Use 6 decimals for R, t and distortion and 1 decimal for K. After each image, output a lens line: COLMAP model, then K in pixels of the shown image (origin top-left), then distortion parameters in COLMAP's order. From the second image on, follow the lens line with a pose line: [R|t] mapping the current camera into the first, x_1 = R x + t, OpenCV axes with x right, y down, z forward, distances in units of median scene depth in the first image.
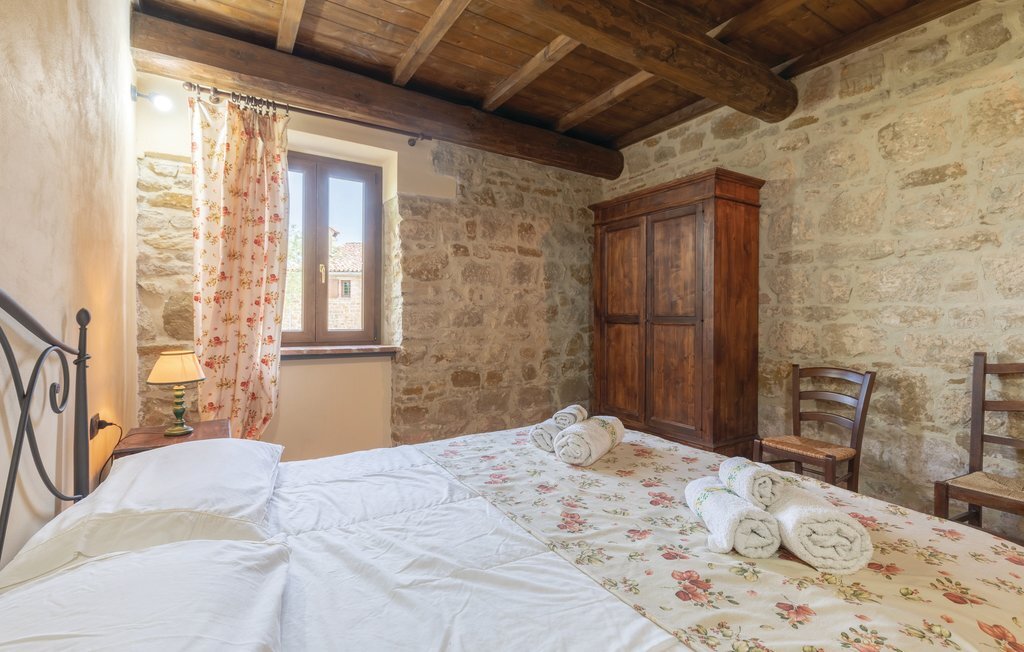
lens RADIAL K [[468.2, 0, 510.8], [0, 468.2, 324.1], [0, 0, 1]] dist [0.003315, -0.000007]
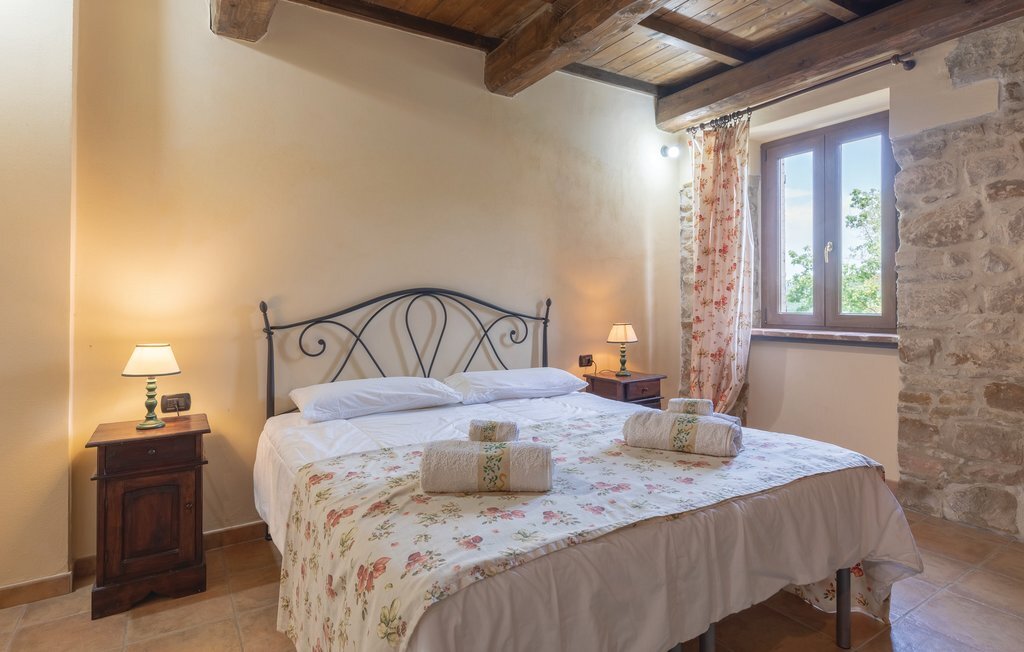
lens RADIAL K [[573.5, 0, 524.8], [0, 573.5, 299.4], [0, 0, 1]] dist [0.013704, -0.000645]
pose [[-0.004180, -0.012425, -0.999914, 0.696813], [-0.008170, 0.999890, -0.012391, 0.003324], [0.999958, 0.008117, -0.004281, 0.384135]]
